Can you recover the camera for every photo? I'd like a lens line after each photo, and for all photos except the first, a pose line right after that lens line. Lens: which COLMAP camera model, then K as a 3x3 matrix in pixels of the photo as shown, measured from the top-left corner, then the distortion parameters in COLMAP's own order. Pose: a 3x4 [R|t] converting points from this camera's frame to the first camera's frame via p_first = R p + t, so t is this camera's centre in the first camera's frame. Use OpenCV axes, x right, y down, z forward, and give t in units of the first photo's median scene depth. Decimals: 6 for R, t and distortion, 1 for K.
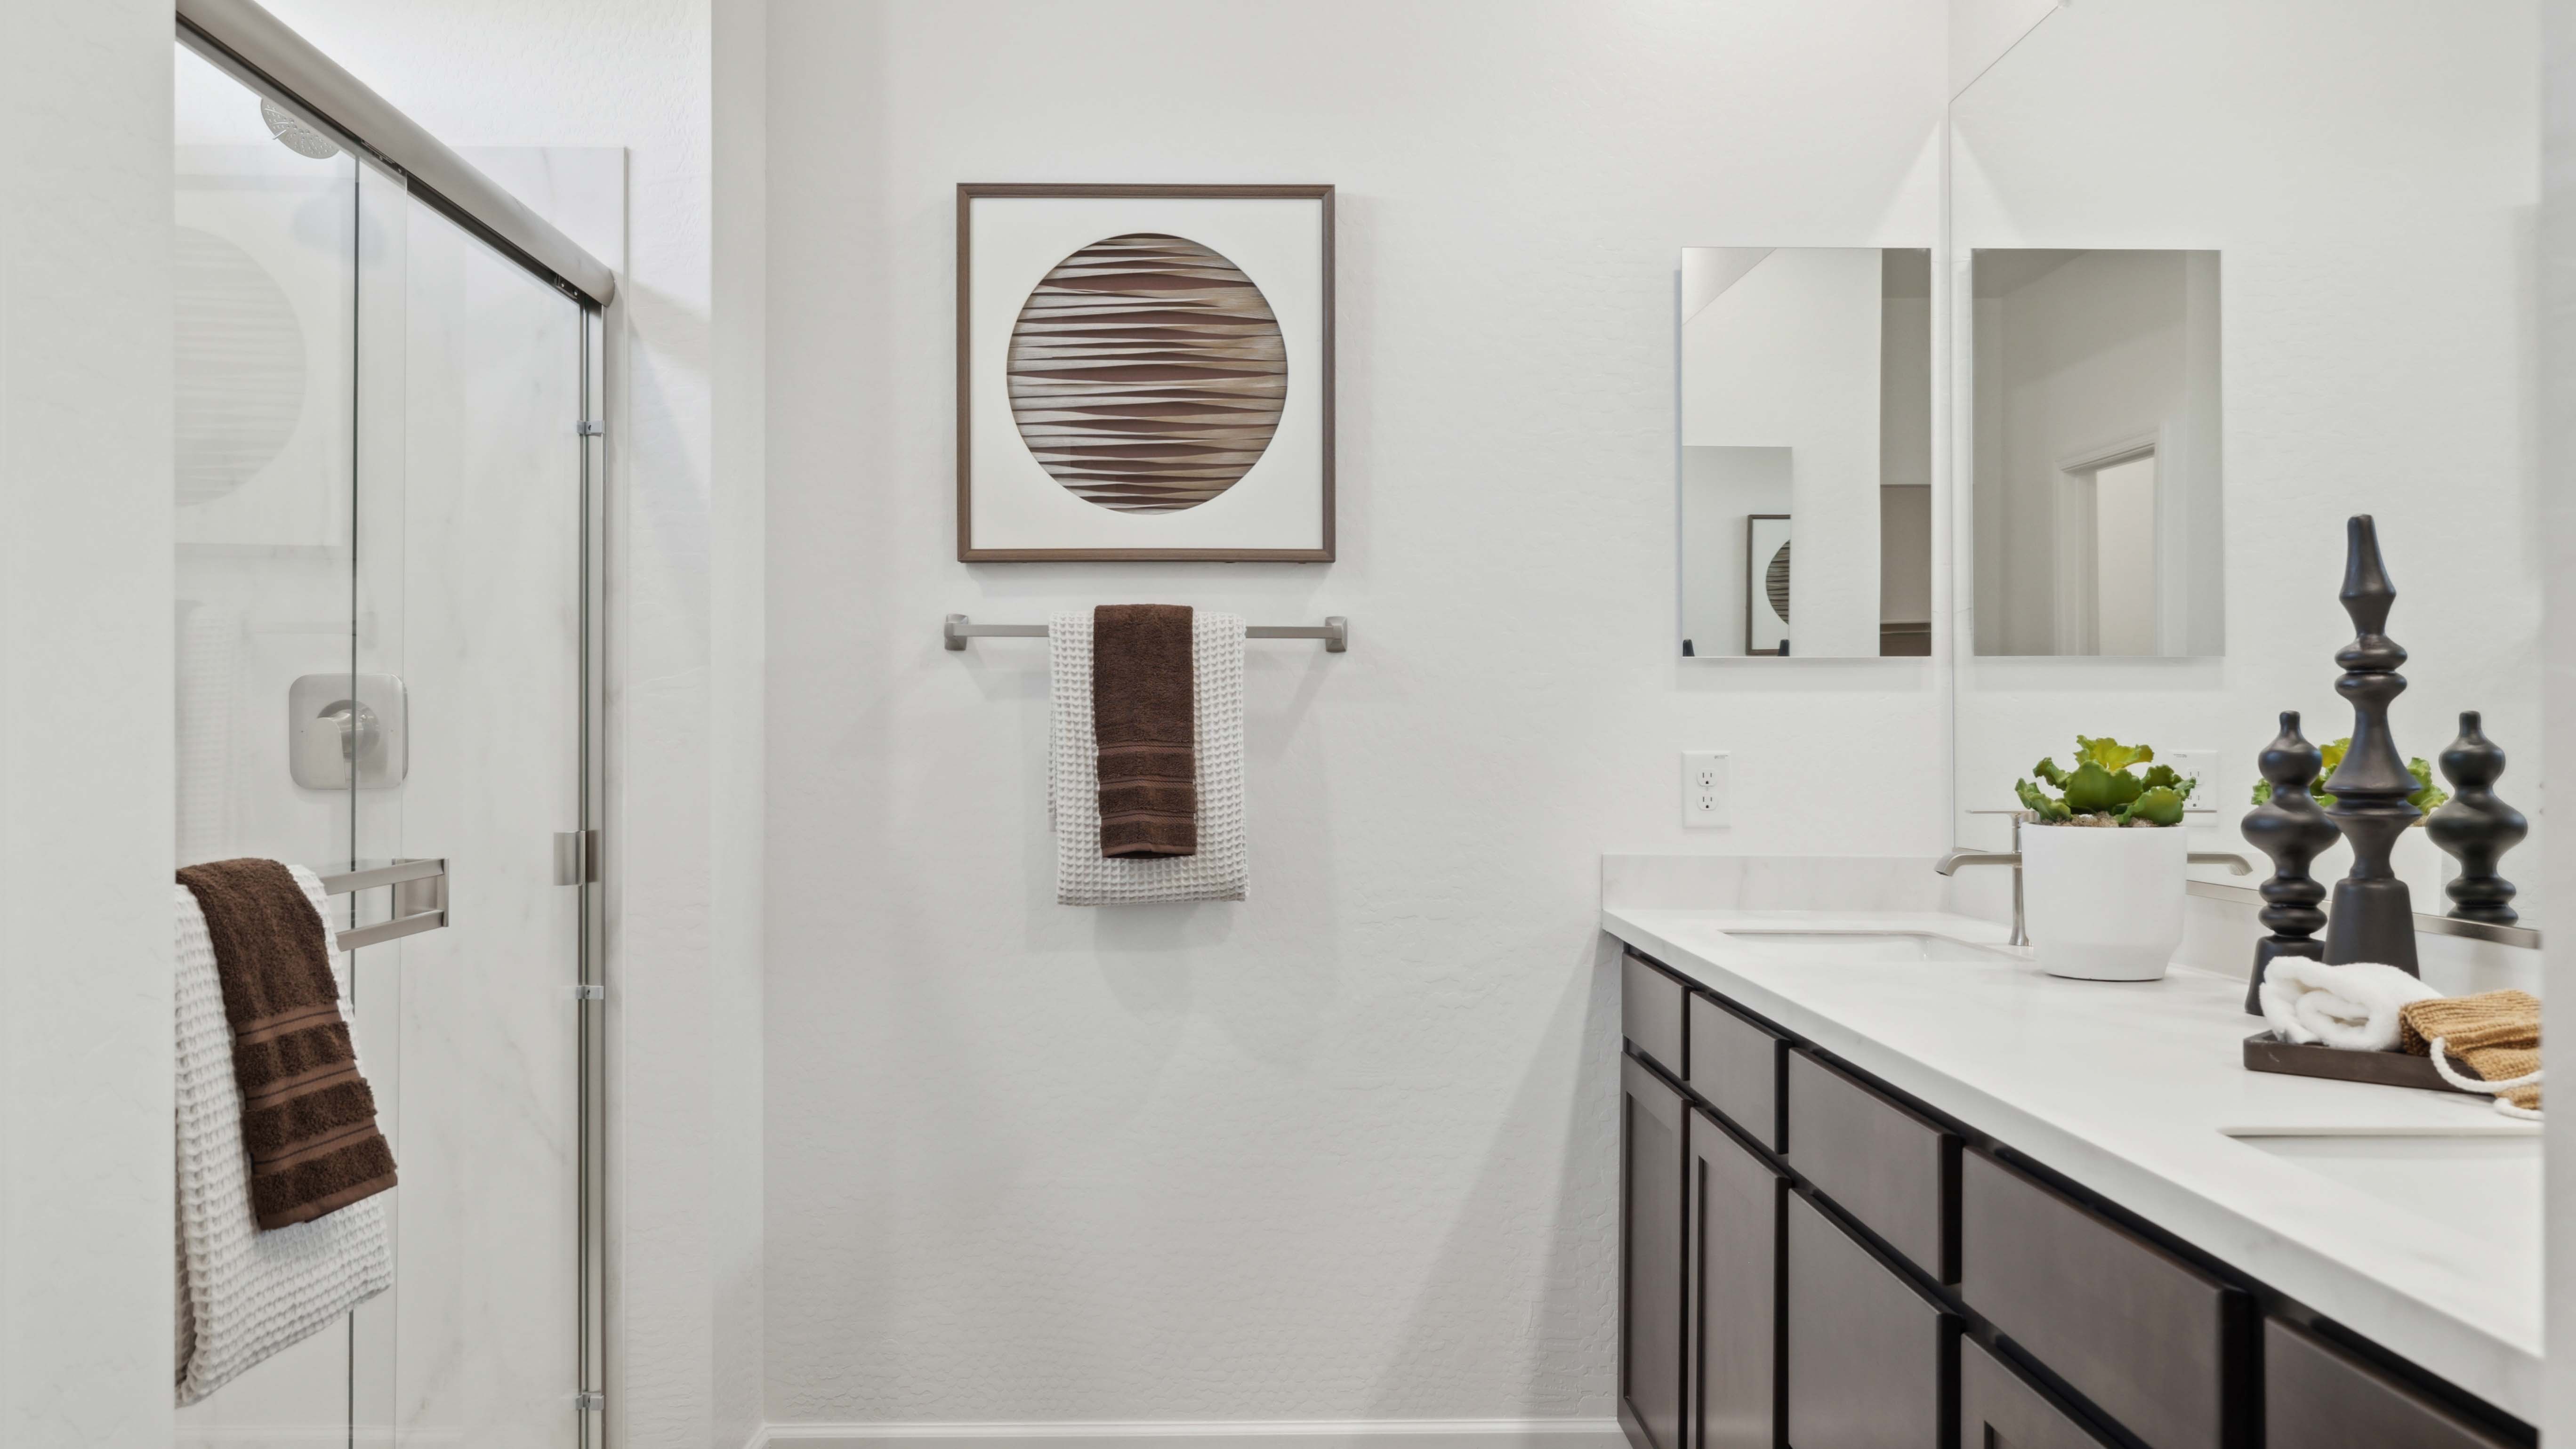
lens RADIAL K [[2179.5, 0, 1288.0], [0, 2179.5, 724.5], [0, 0, 1]] dist [0.002942, 0.000330]
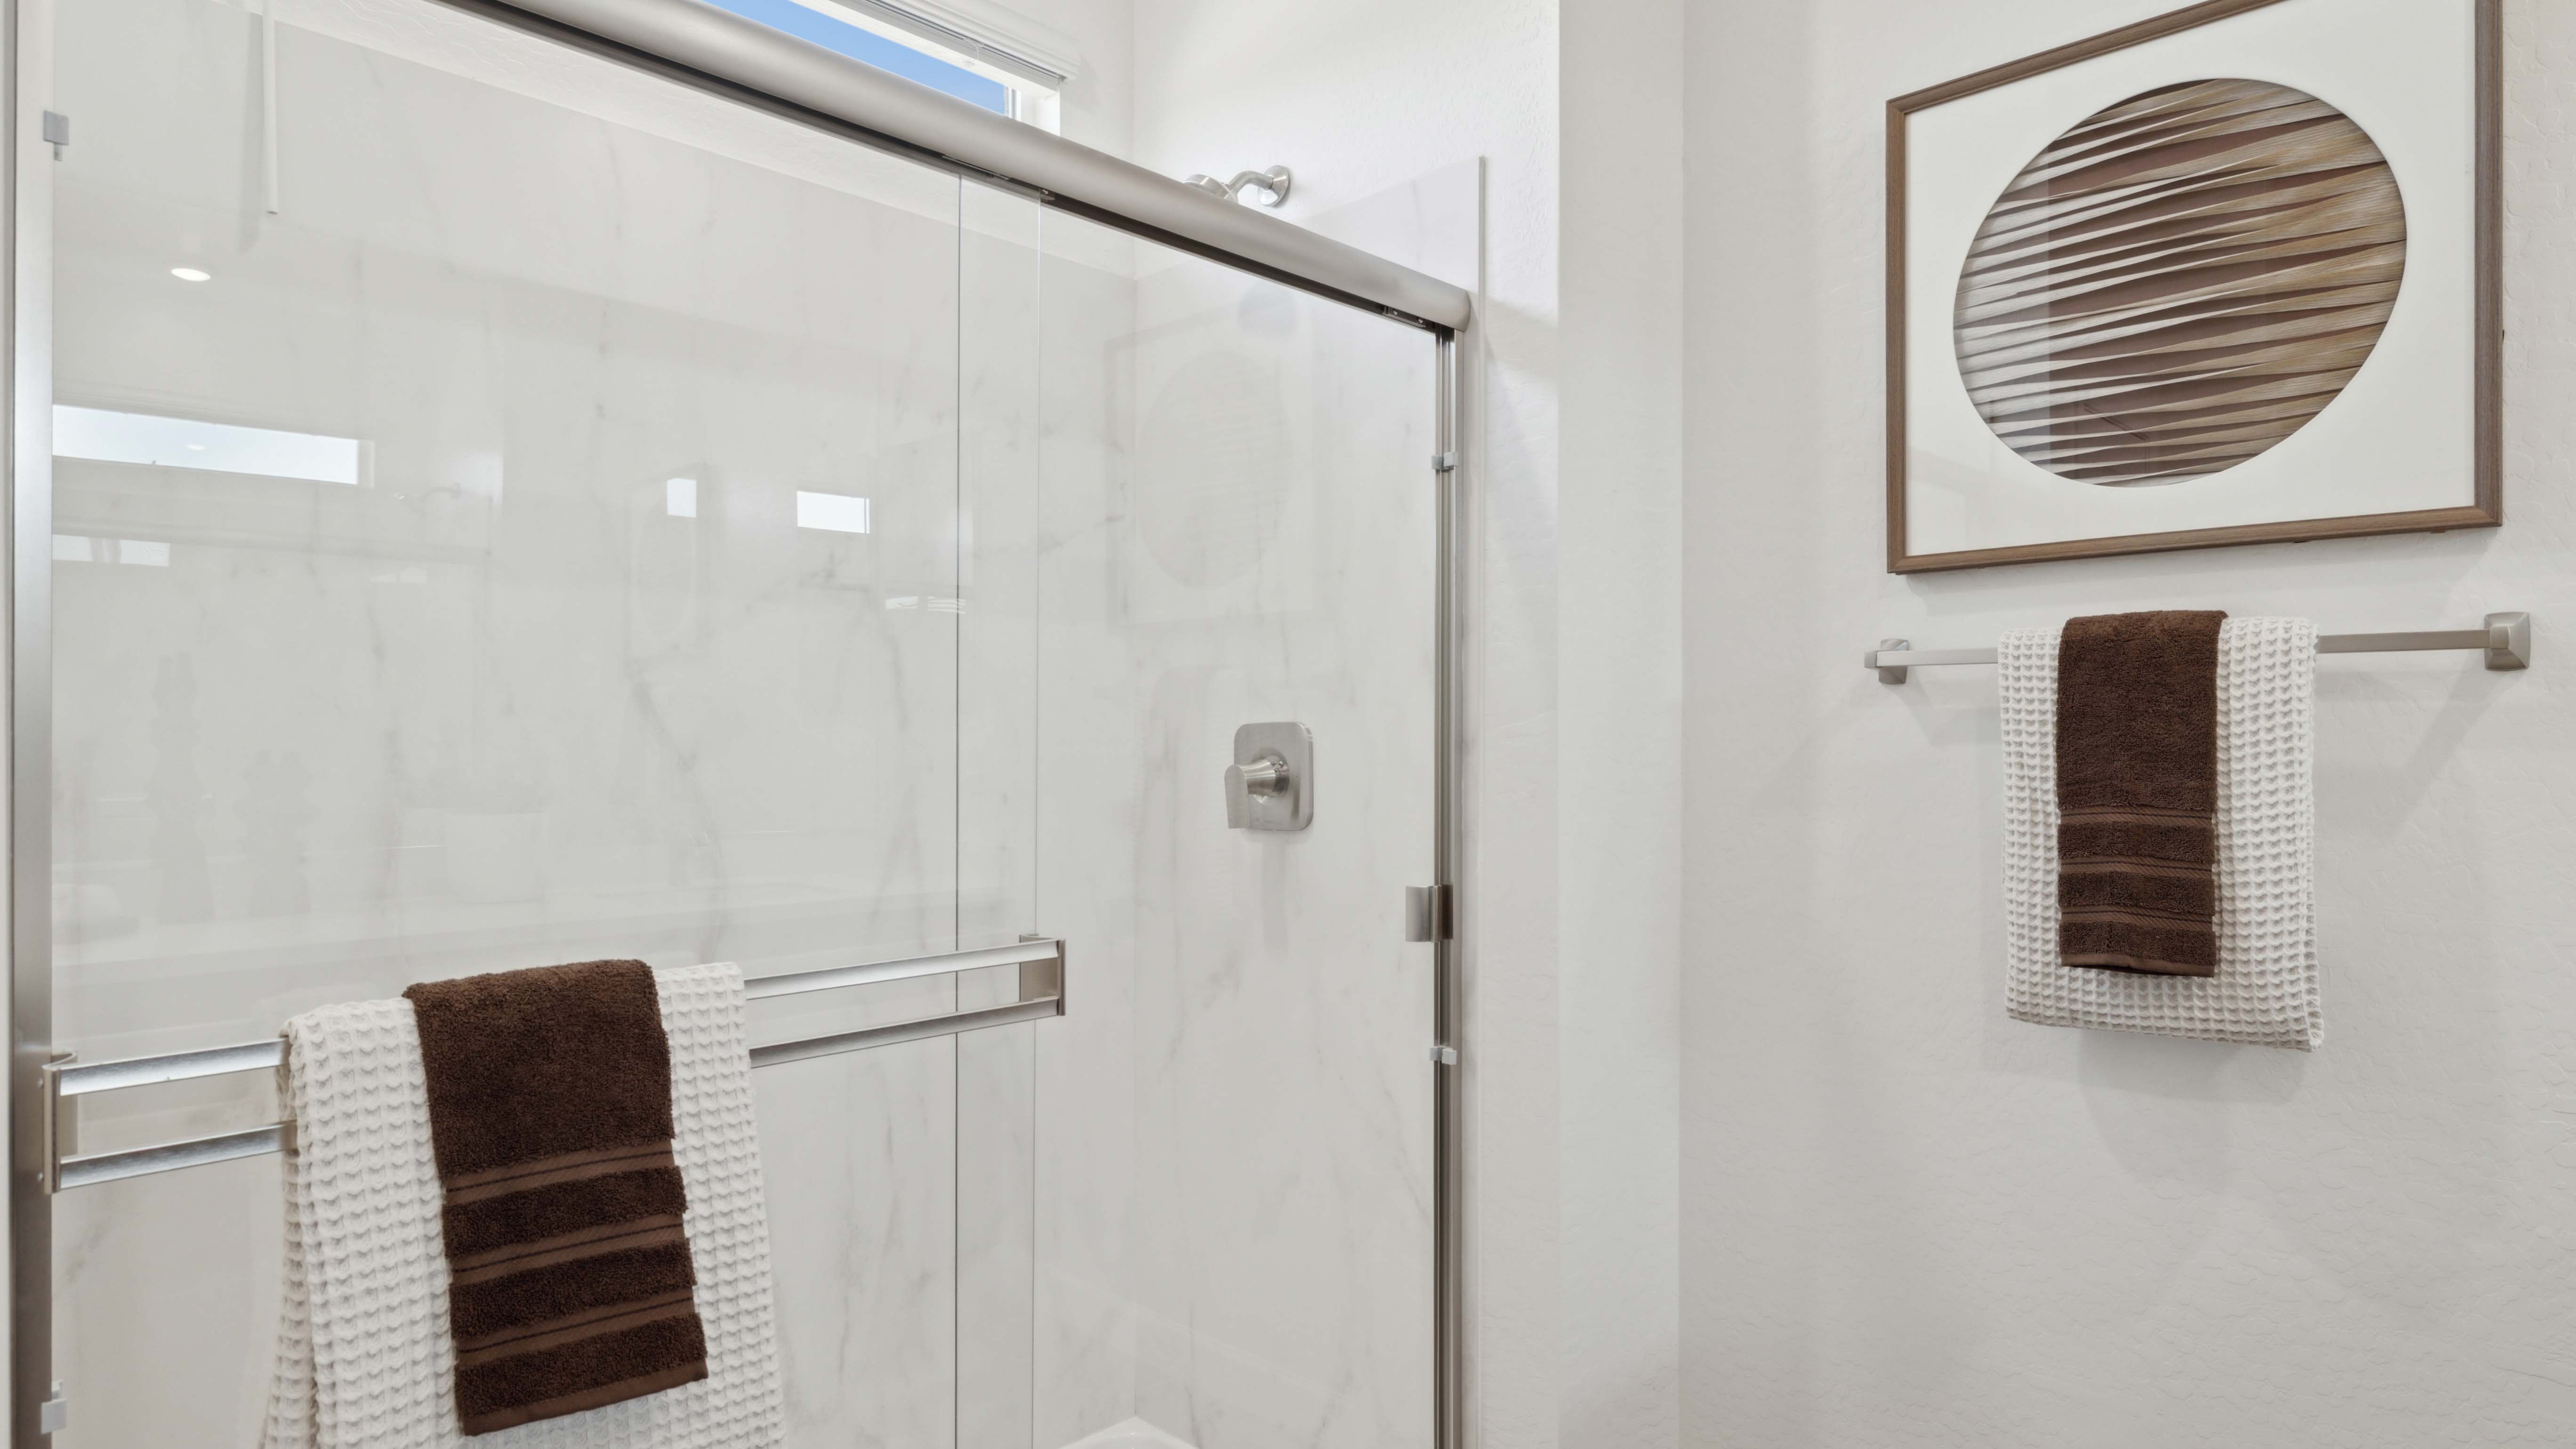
lens RADIAL K [[1442.9, 0, 1278.3], [0, 1442.9, 748.6], [0, 0, 1]] dist [-0.000469, -0.000915]
pose [[0.698200, 0.004859, -0.715886, 0.074265], [0.003498, 0.999942, 0.010198, -0.016662], [0.715894, -0.009625, 0.698142, 0.474689]]
